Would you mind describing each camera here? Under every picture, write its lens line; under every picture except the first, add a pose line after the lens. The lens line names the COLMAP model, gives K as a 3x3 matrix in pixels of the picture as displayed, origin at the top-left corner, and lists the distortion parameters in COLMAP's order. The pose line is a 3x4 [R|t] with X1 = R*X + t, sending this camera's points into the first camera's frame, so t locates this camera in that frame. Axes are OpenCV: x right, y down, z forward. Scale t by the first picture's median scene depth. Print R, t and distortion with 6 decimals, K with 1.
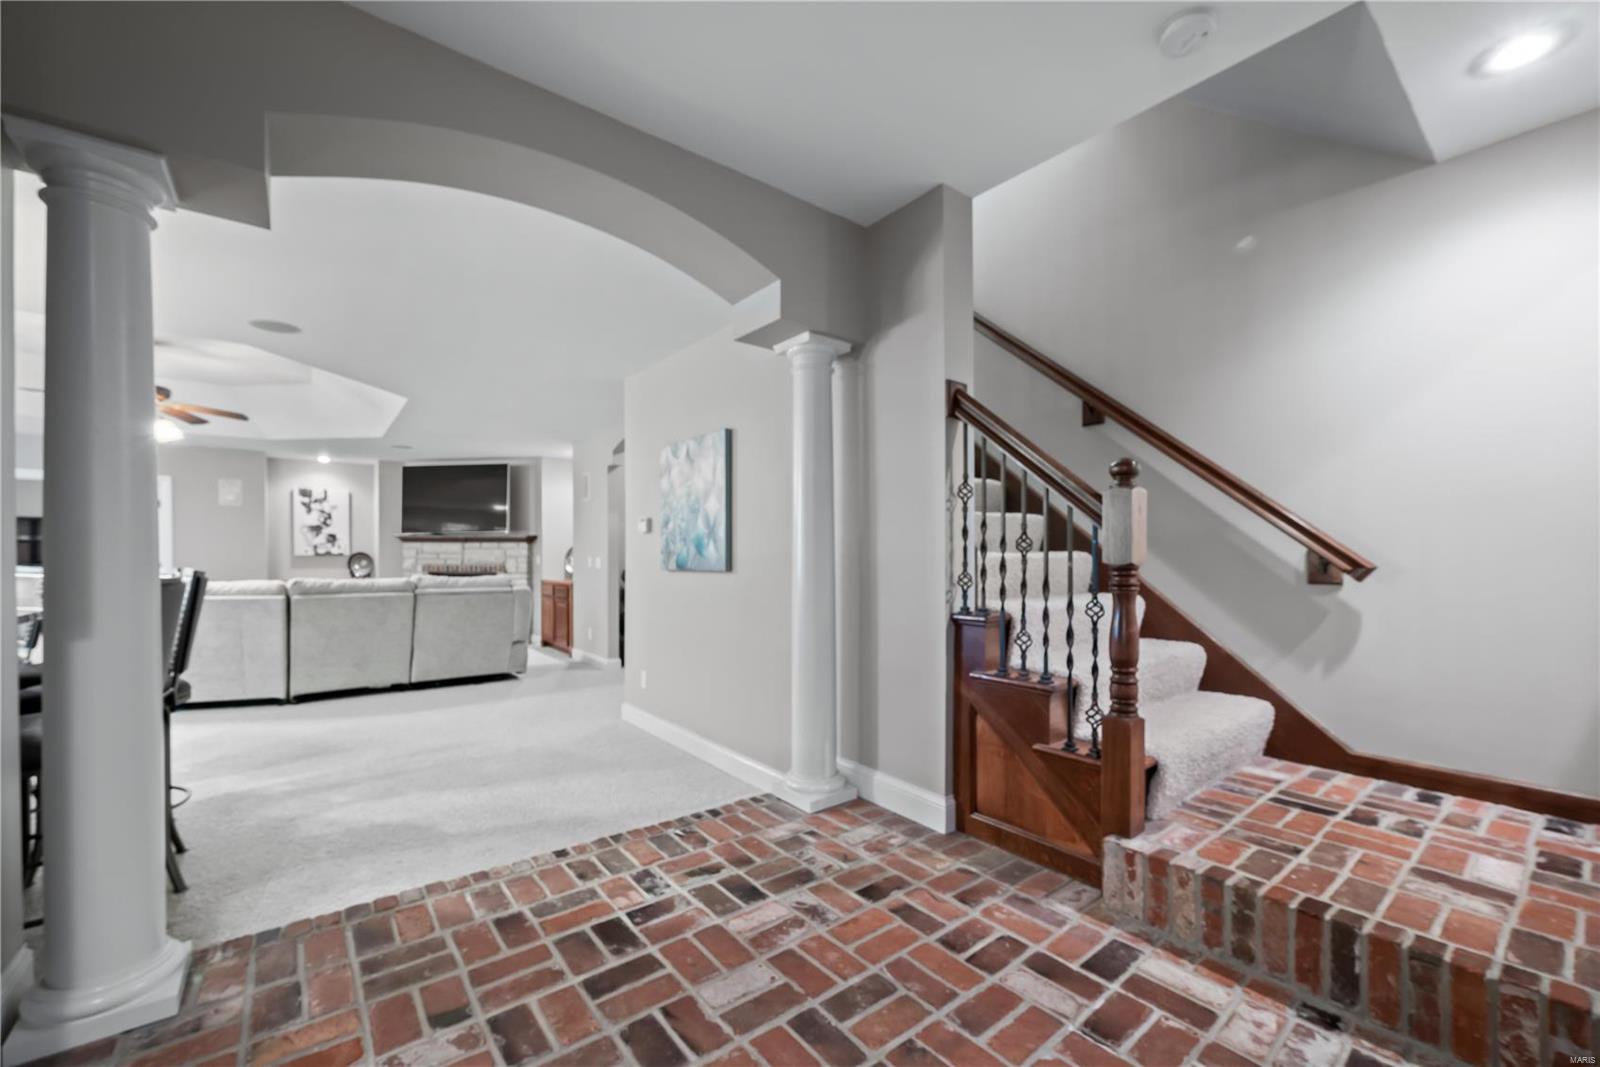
lens RADIAL K [[641.0, 0, 782.7], [0, 641.0, 559.6], [0, 0, 1]] dist [-0.009095, 0.000068]
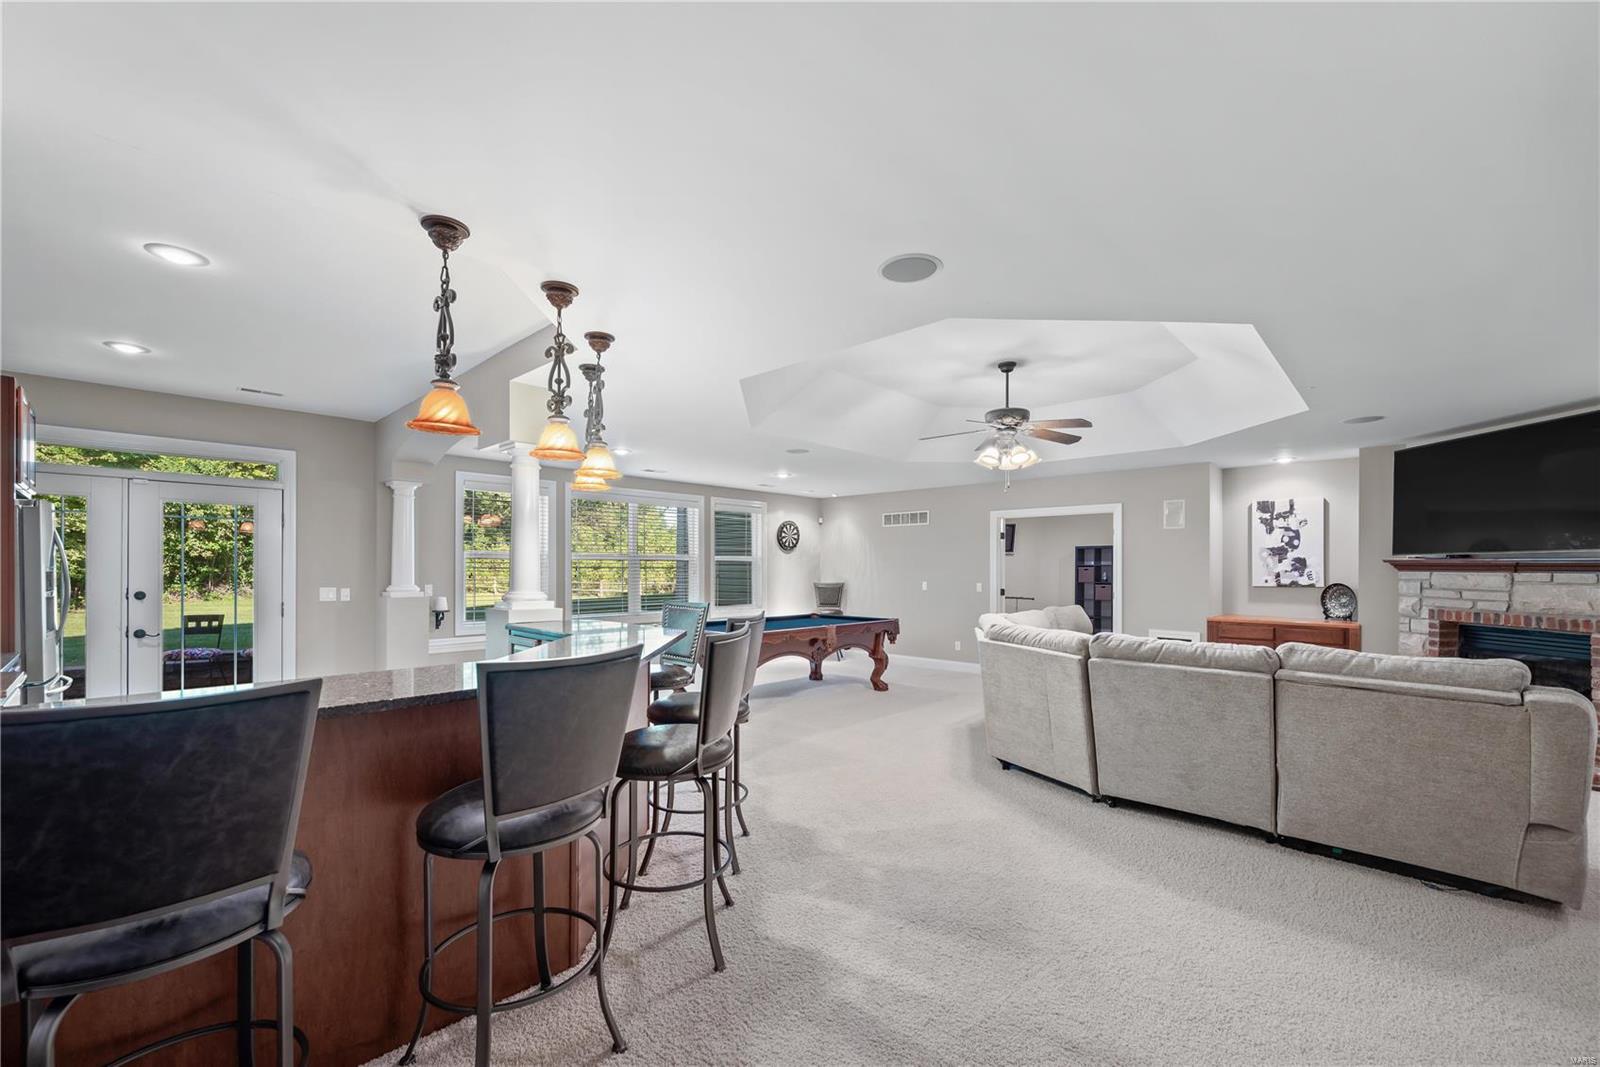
lens RADIAL K [[641.0, 0, 827.1], [0, 641.0, 566.5], [0, 0, 1]] dist [-0.009095, 0.000068]
pose [[0.168818, -0.000647, -0.985647, -0.066493], [-0.013183, 0.999909, -0.002914, -0.021779], [0.985559, 0.013486, 0.168794, 0.336829]]
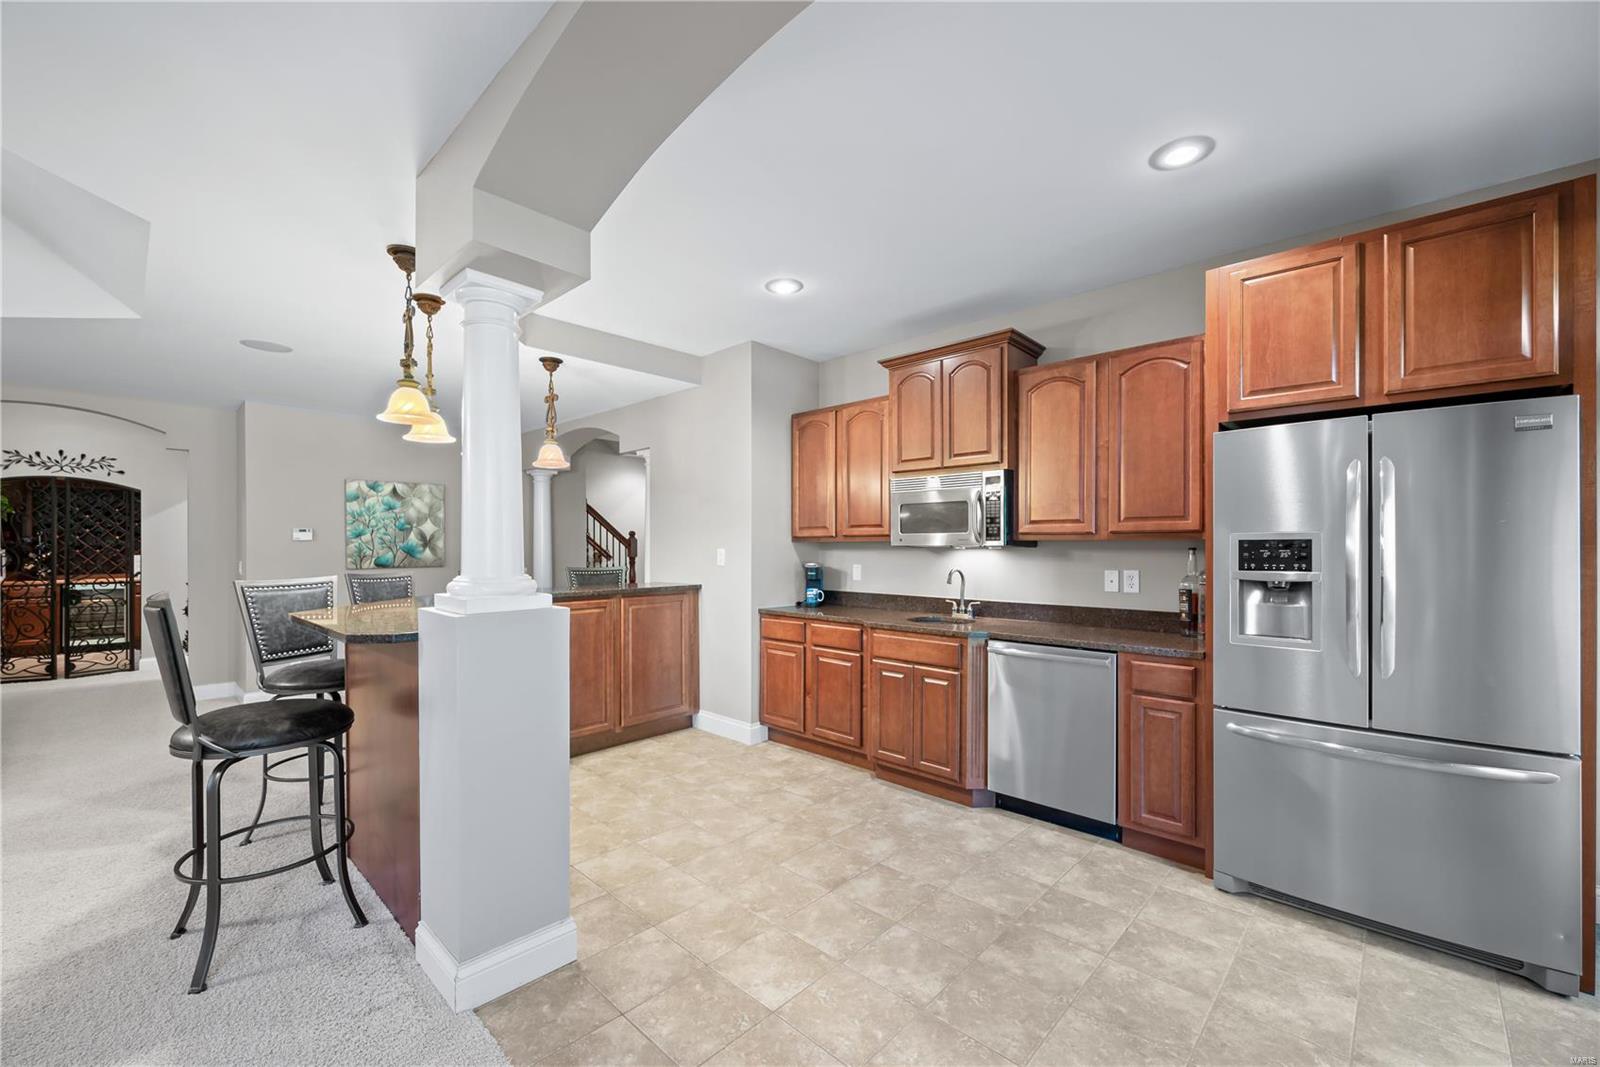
lens RADIAL K [[641.0, 0, 808.7], [0, 641.0, 541.6], [0, 0, 1]] dist [-0.009095, 0.000068]
pose [[-0.162198, 0.001446, 0.986757, -0.804537], [0.007709, 0.999970, -0.000198, -0.016667], [-0.986728, 0.007574, -0.162205, 0.122406]]
